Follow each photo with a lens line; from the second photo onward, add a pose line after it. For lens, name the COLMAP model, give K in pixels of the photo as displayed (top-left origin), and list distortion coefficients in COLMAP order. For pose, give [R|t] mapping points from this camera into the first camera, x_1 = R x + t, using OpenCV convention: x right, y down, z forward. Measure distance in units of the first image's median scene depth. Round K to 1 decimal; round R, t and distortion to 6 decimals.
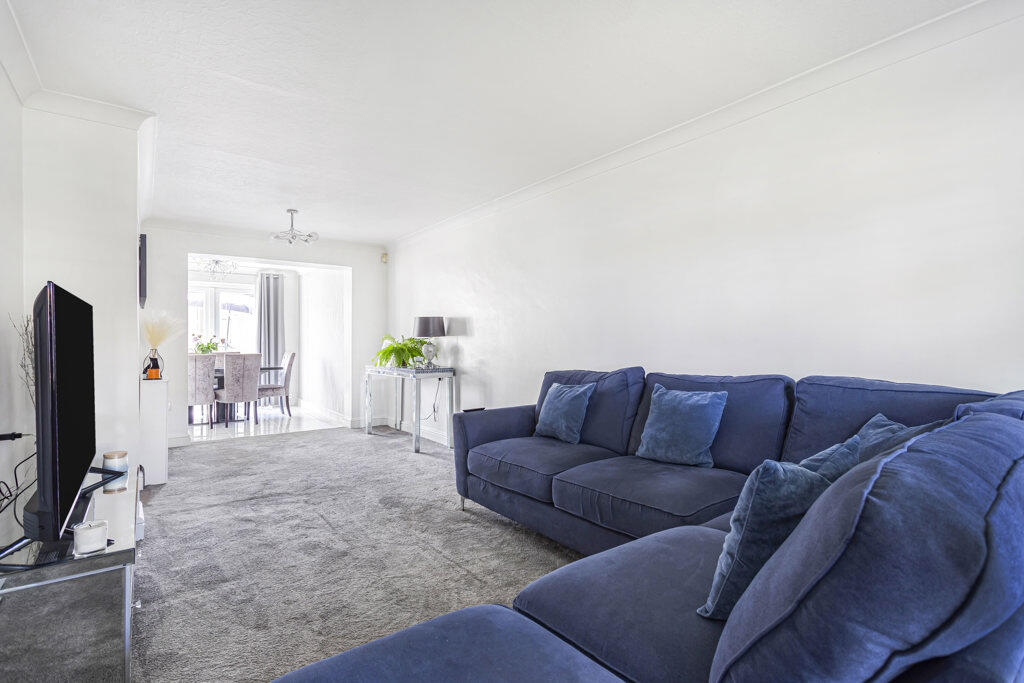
lens RADIAL K [[492.8, 0, 505.5], [0, 492.8, 338.4], [0, 0, 1]] dist [0.000324, 0.001041]
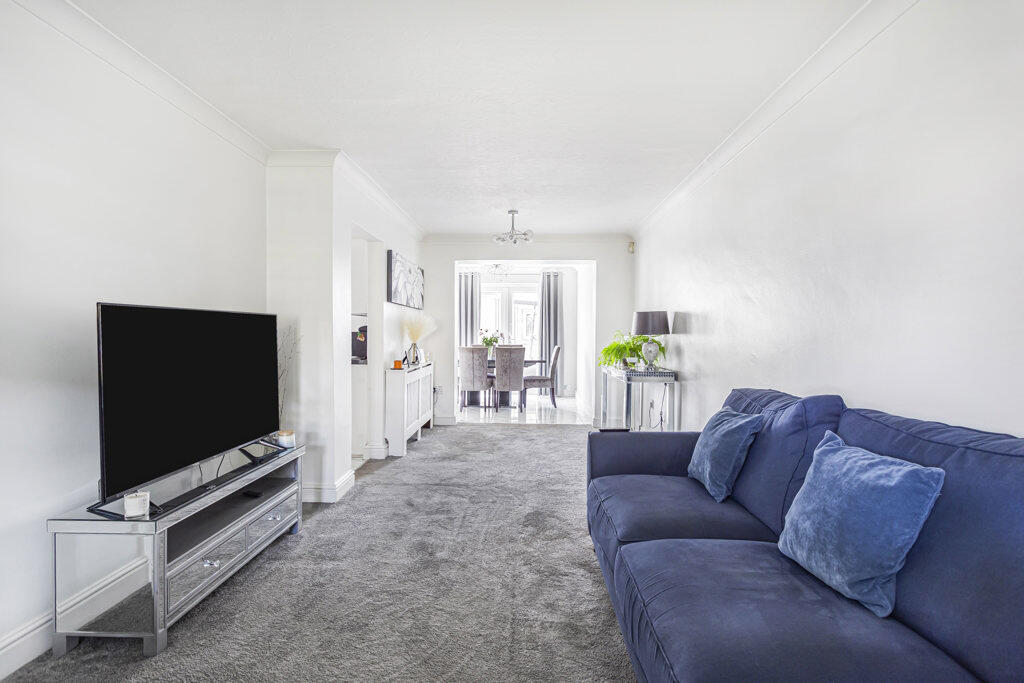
lens RADIAL K [[492.8, 0, 505.5], [0, 492.8, 338.4], [0, 0, 1]] dist [0.000324, 0.001041]
pose [[0.787348, 0.013395, -0.616364, 0.179483], [-0.002274, 0.999820, 0.018824, -0.012203], [0.616505, -0.013419, 0.787237, 0.159719]]
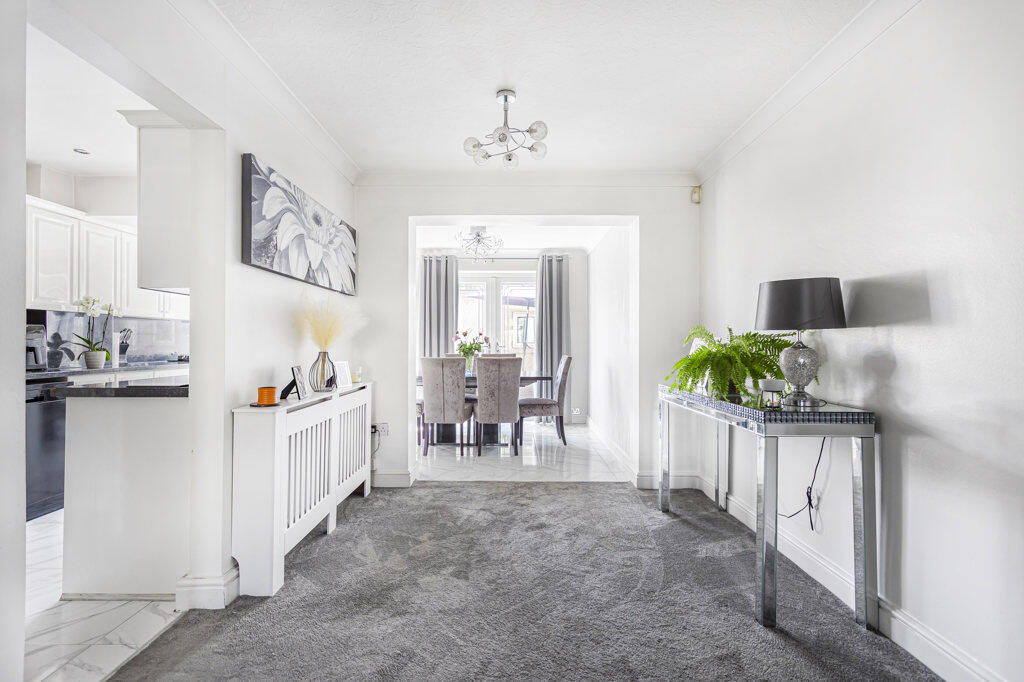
lens RADIAL K [[499.6, 0, 512.0], [0, 499.6, 341.0], [0, 0, 1]] dist [0.000250, 0.000239]
pose [[0.811846, 0.001510, -0.583869, -0.105677], [0.001500, 0.999988, 0.004672, 0.004008], [0.583869, -0.004668, 0.811834, 0.522743]]
